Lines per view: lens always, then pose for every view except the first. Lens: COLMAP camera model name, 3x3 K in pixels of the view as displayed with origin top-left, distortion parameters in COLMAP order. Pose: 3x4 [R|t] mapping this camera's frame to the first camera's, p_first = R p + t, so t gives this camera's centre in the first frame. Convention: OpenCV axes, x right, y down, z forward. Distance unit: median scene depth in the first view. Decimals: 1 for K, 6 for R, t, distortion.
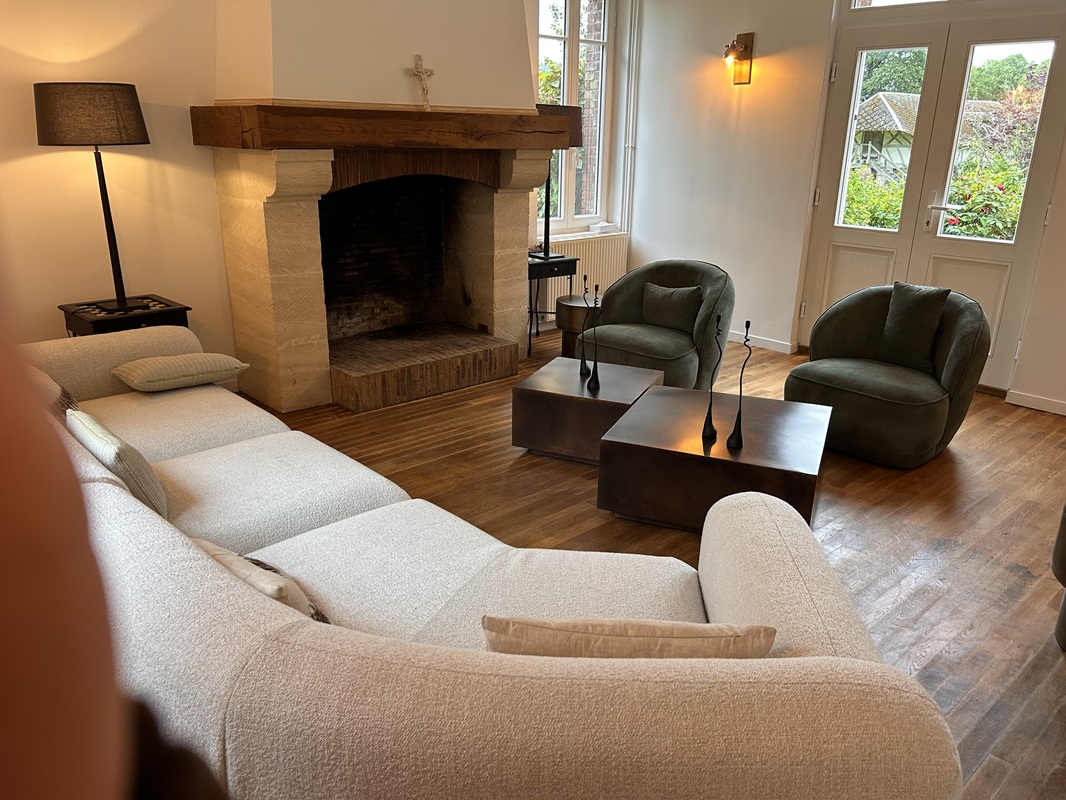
lens RADIAL K [[805.8, 0, 544.2], [0, 805.8, 400.9], [0, 0, 1]] dist [-0.001724, -0.004127]
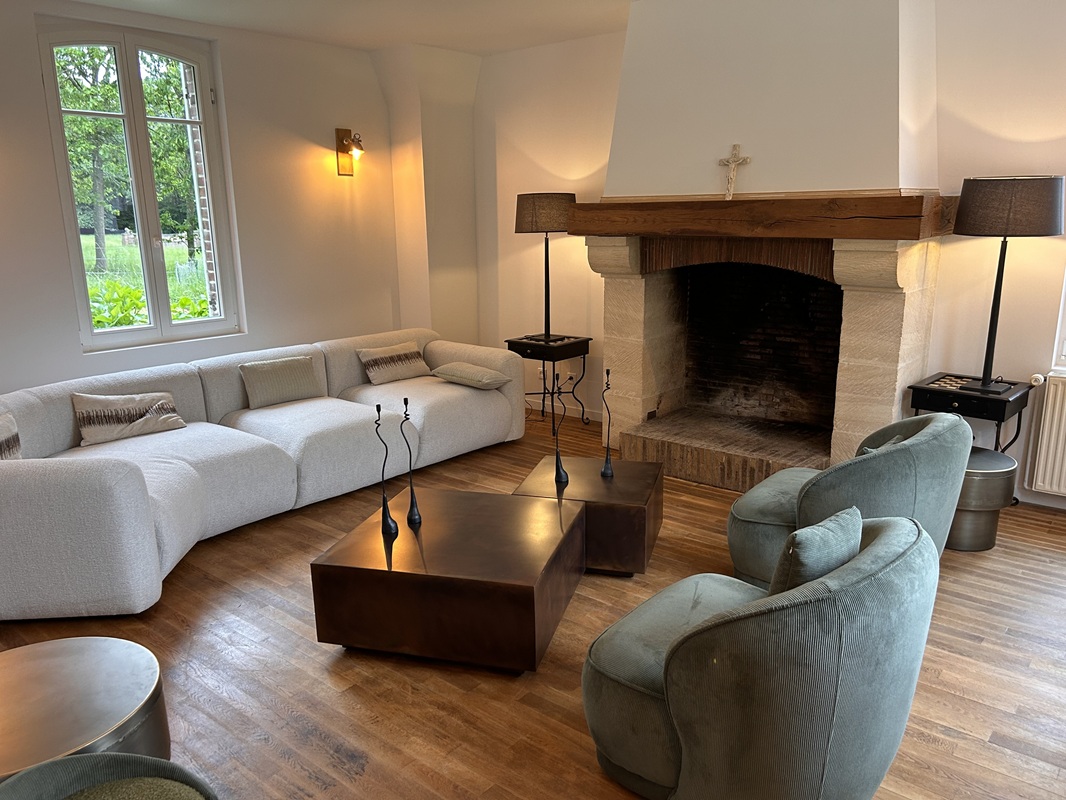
lens RADIAL K [[805.8, 0, 544.3], [0, 805.8, 406.2], [0, 0, 1]] dist [-0.001724, -0.004127]
pose [[0.131238, 0.210889, -0.968660, 0.777352], [-0.297733, 0.940388, 0.164396, -0.202293], [0.945585, 0.266827, 0.186203, 0.625637]]
